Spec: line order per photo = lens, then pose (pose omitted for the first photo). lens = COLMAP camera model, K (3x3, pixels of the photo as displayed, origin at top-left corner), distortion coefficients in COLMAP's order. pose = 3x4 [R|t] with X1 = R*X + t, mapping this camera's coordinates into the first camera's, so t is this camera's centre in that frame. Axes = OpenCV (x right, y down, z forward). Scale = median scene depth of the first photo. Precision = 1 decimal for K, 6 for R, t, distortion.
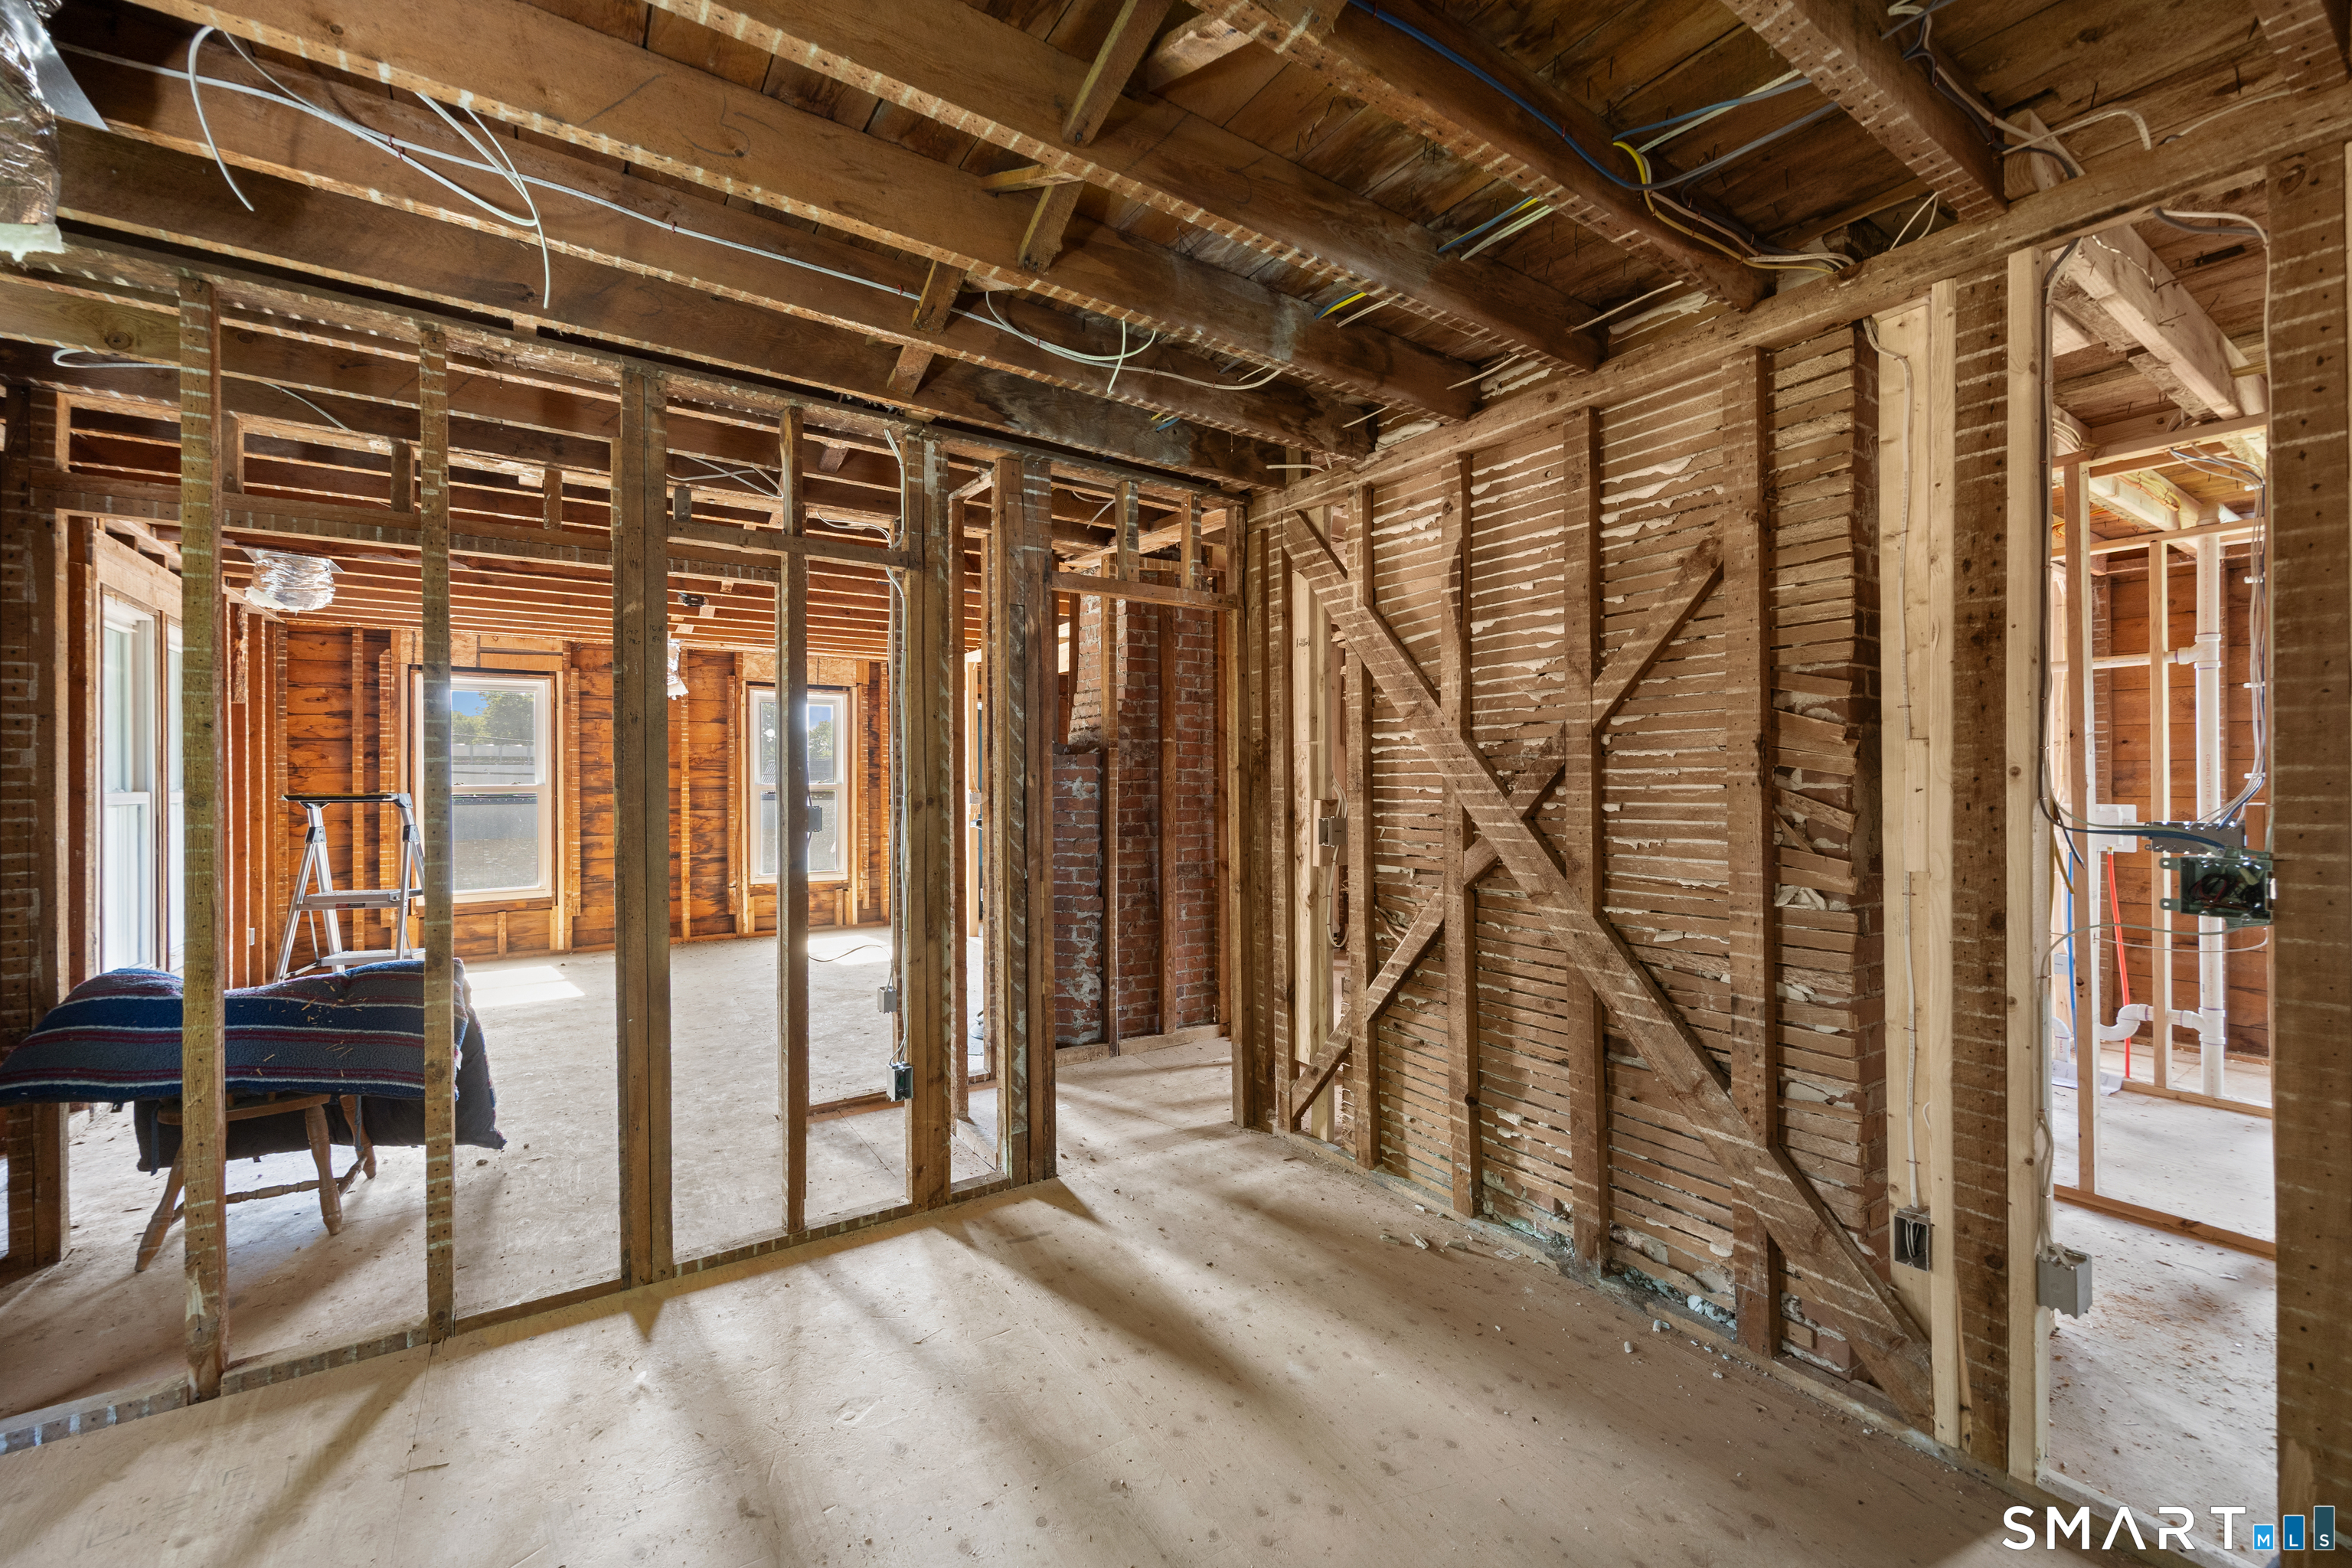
lens RADIAL K [[964.9, 0, 1187.7], [0, 964.9, 784.0], [0, 0, 1]] dist [0.002309, 0.000028]
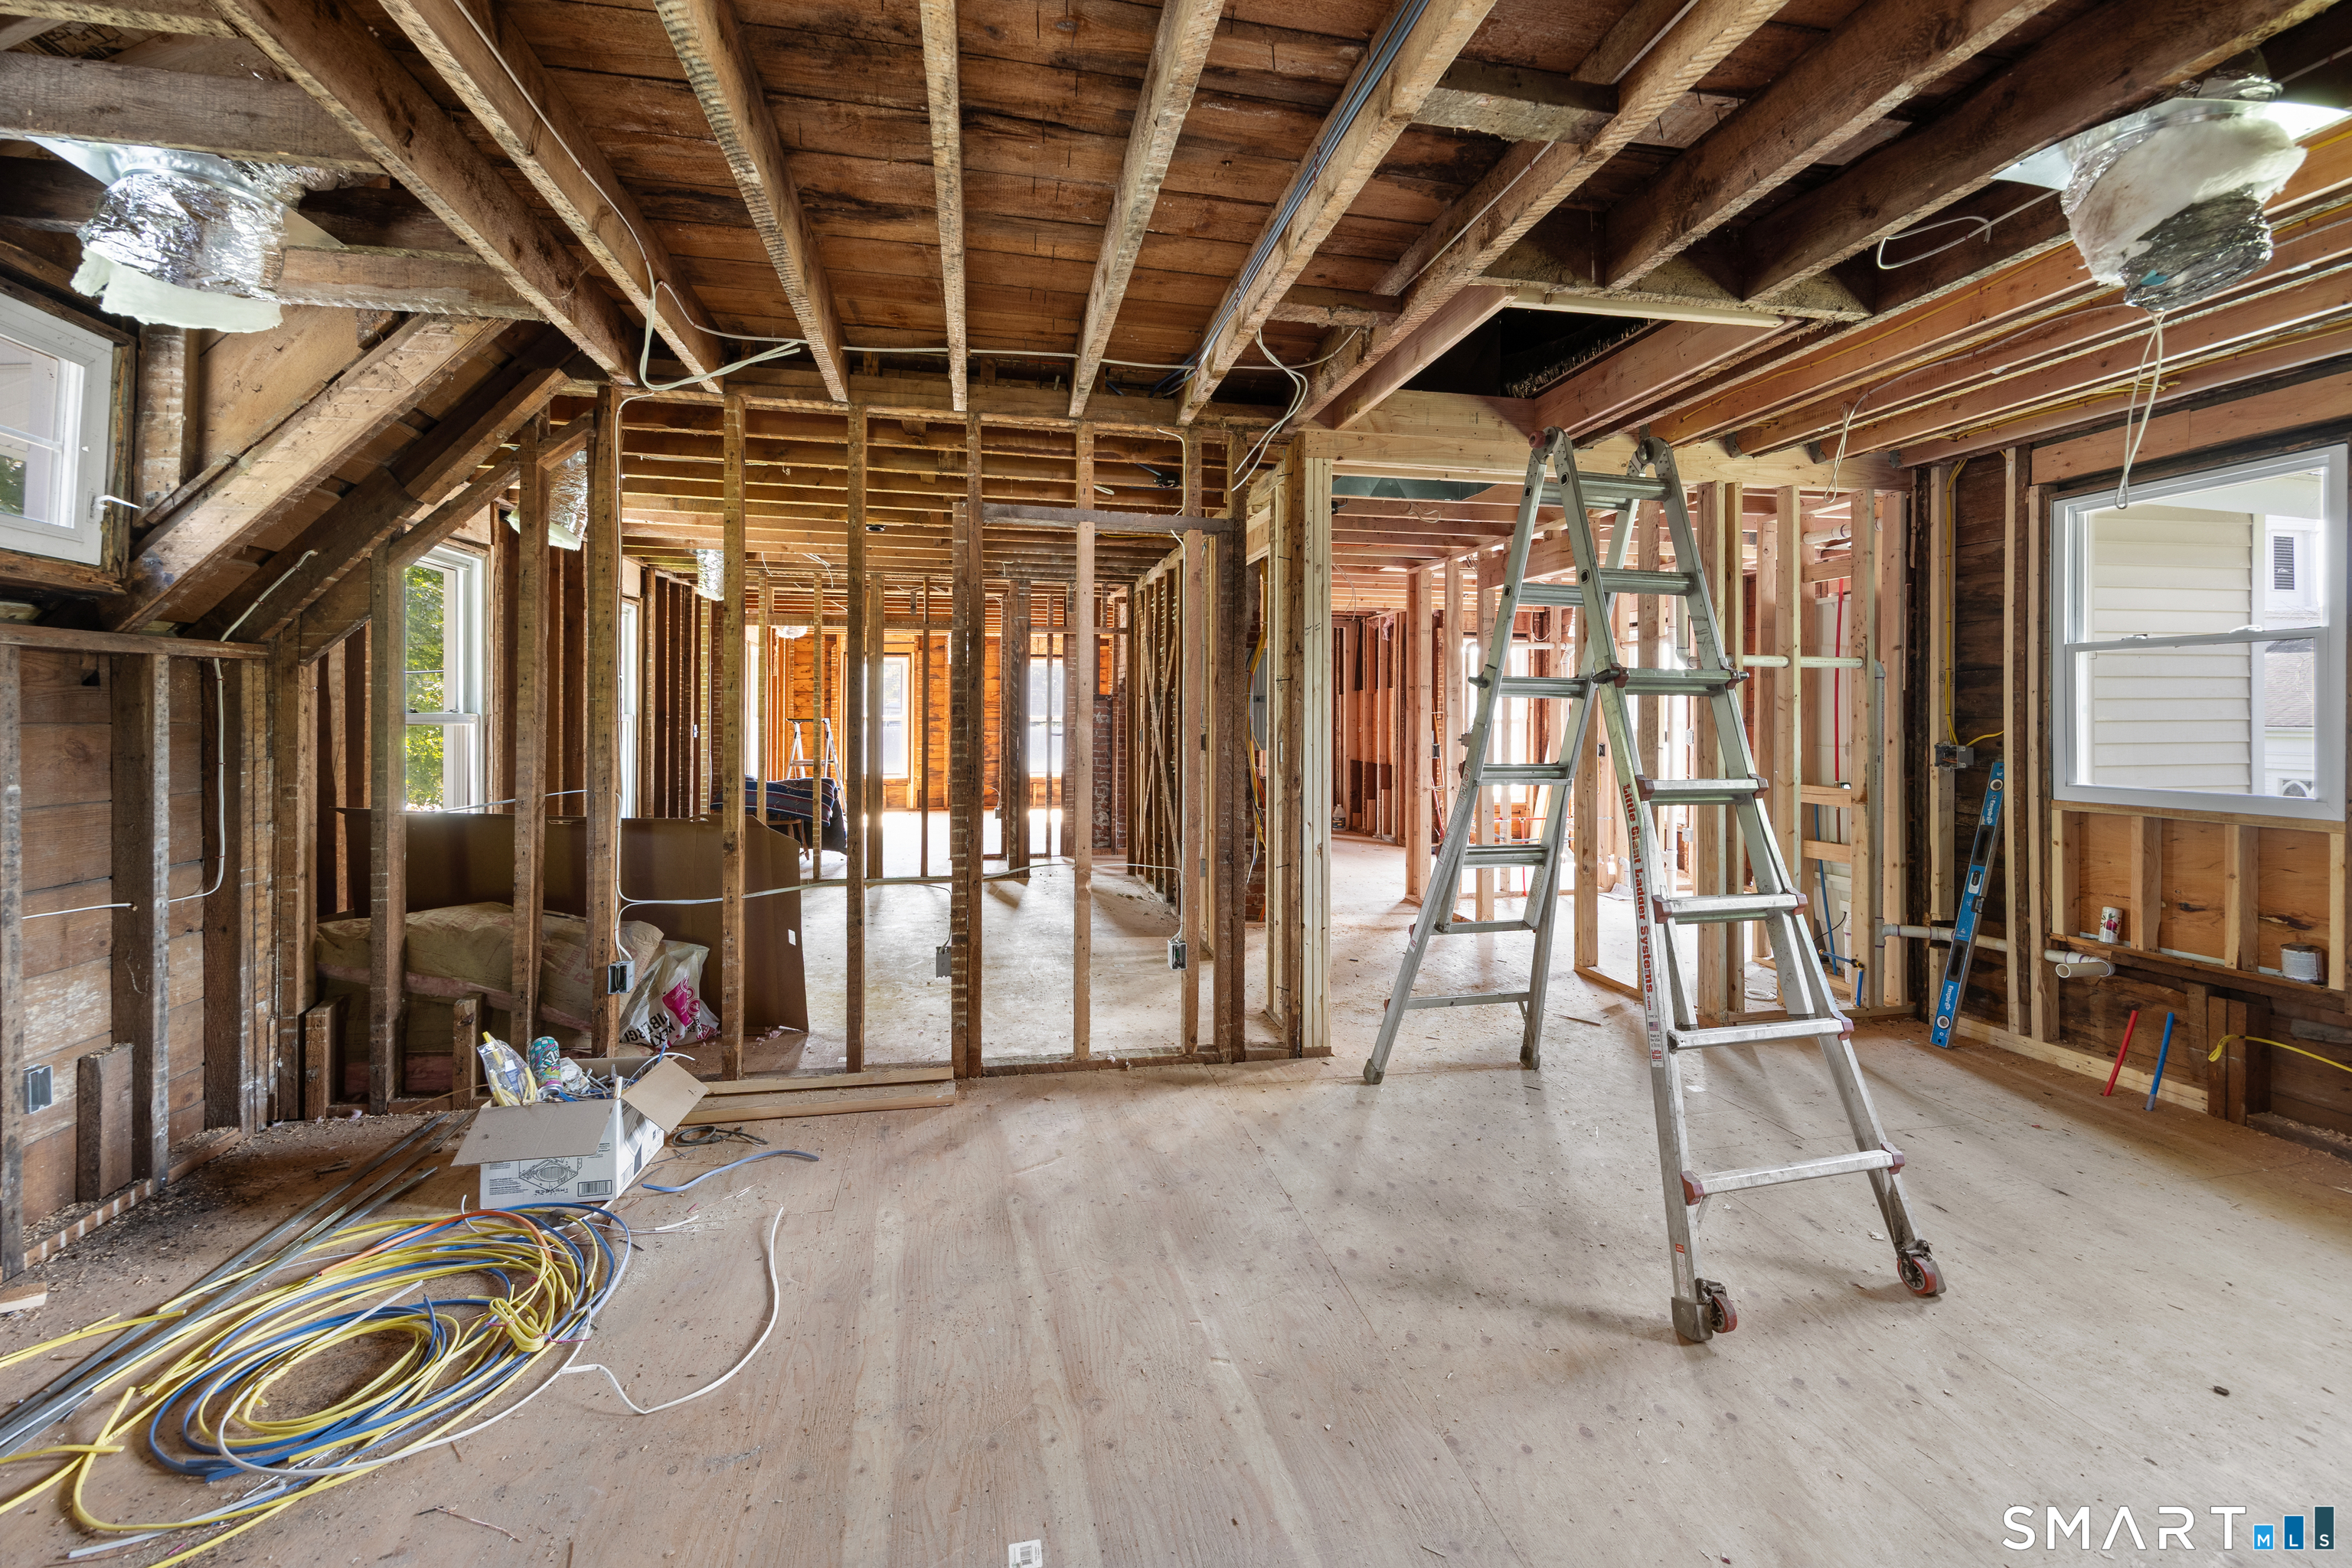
lens RADIAL K [[964.9, 0, 1161.4], [0, 964.9, 711.8], [0, 0, 1]] dist [0.002309, 0.000028]
pose [[0.920519, 0.003376, -0.390684, 0.541718], [-0.006108, 0.999965, -0.005750, 0.001042], [0.390651, 0.007679, 0.920507, -0.533061]]
